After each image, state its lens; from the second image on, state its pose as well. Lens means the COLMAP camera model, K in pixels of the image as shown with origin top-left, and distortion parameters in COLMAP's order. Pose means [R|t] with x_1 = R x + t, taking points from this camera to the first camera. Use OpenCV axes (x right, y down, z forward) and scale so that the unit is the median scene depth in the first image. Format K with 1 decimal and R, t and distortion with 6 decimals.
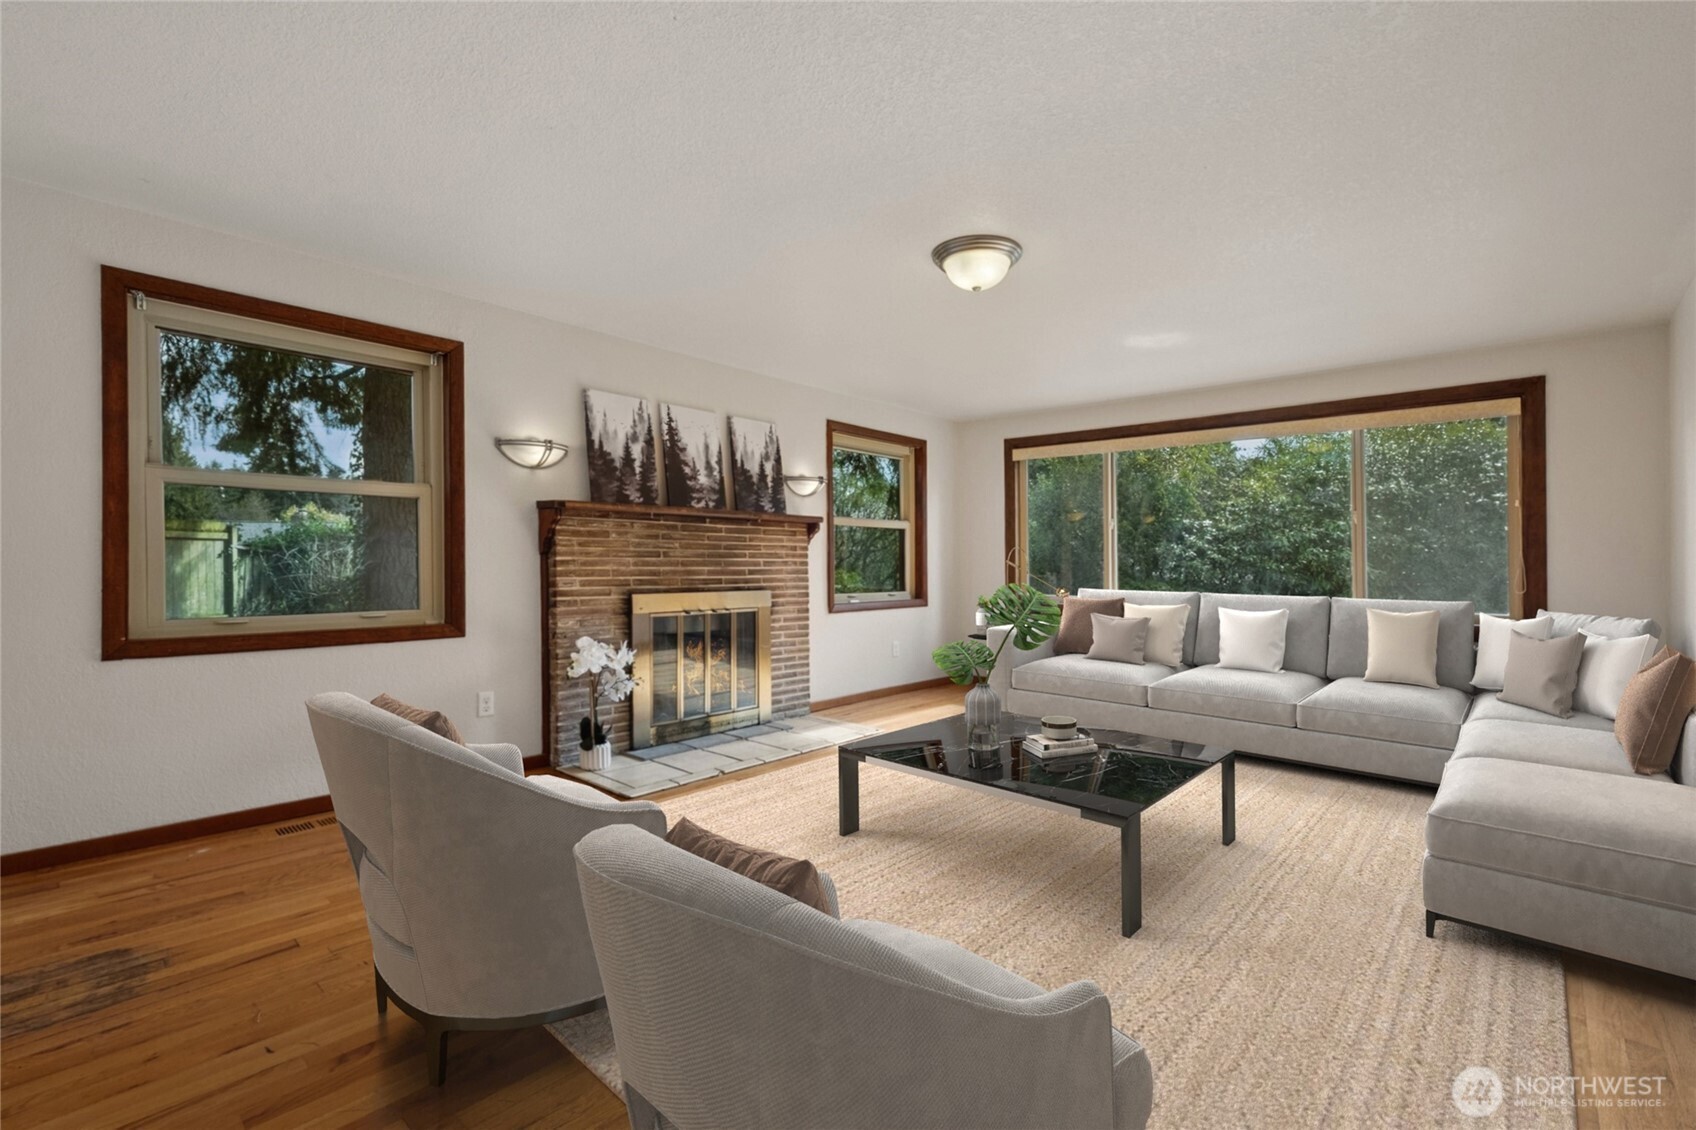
lens RADIAL K [[739.4, 0, 848.0], [0, 739.4, 565.0], [0, 0, 1]] dist [0.000582, 0.000017]
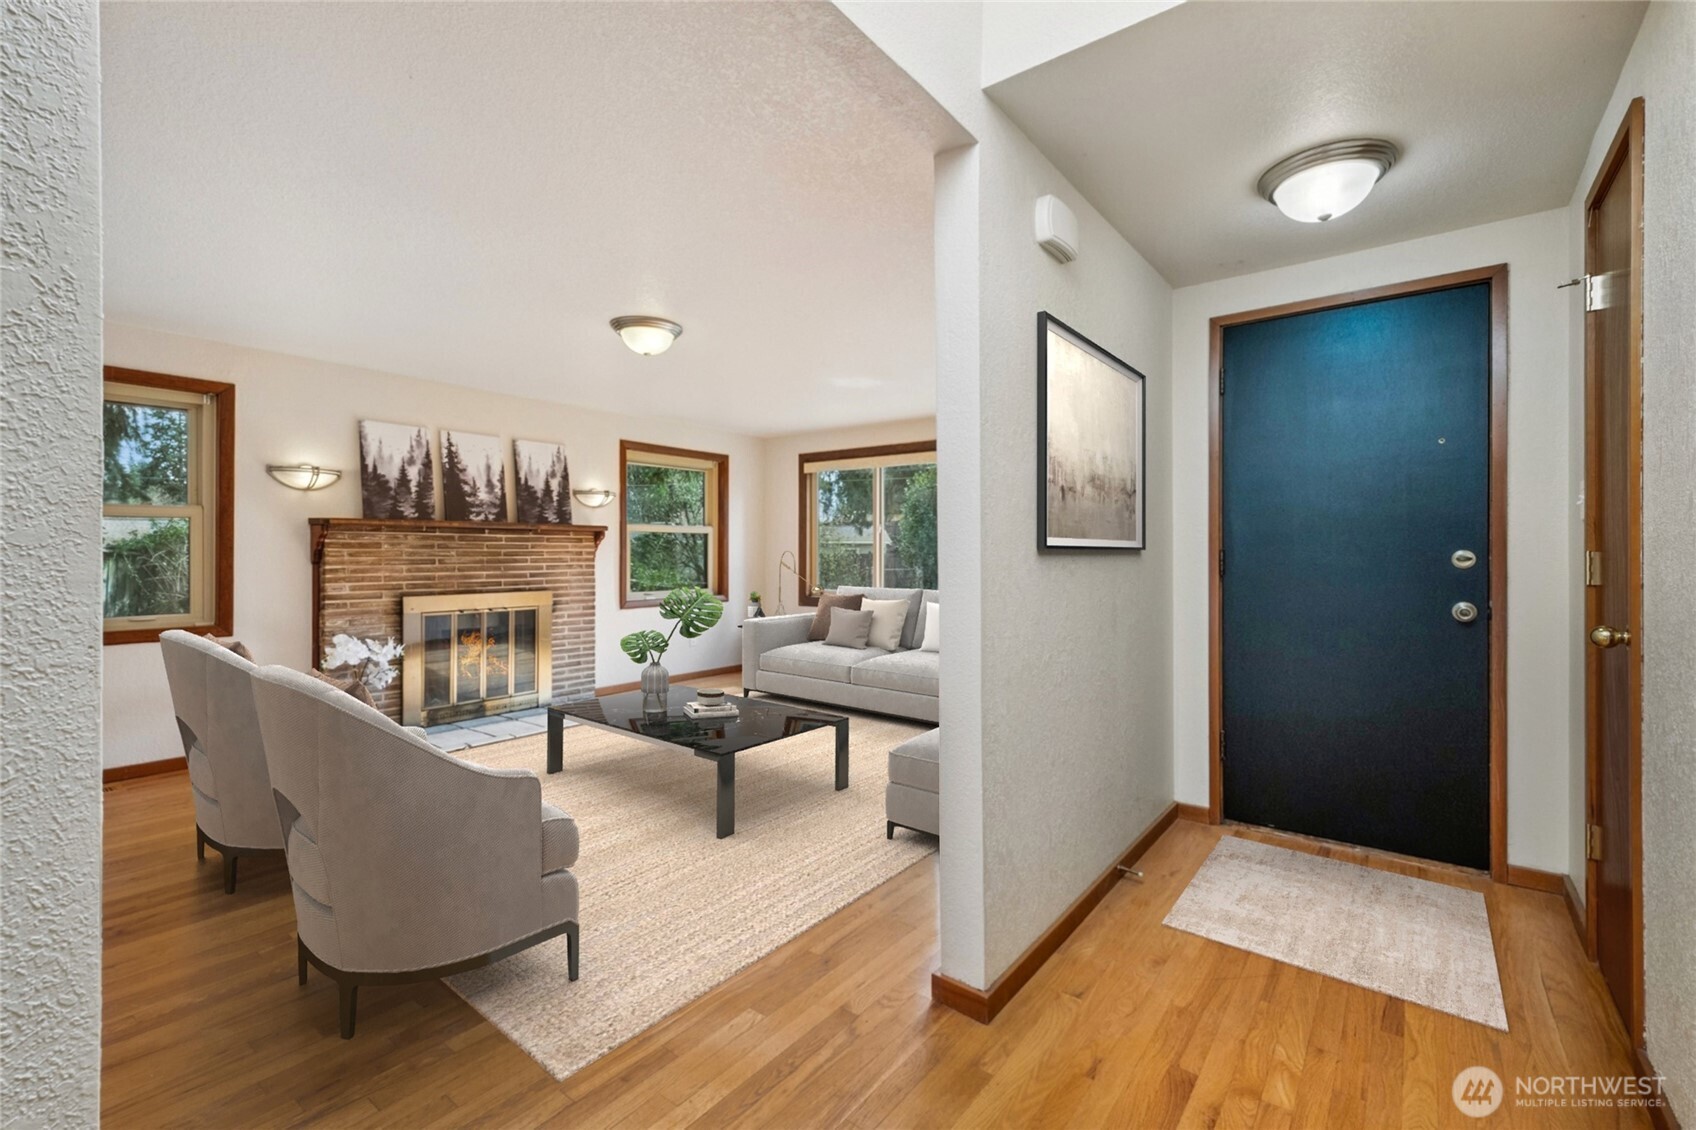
lens RADIAL K [[726.0, 0, 850.5], [0, 726.0, 550.5], [0, 0, 1]] dist [0.000518, -0.000170]
pose [[0.996749, -0.007614, 0.080212, 0.286061], [0.008295, 0.999932, -0.008158, -0.016234], [-0.080144, 0.008796, 0.996744, -0.176595]]
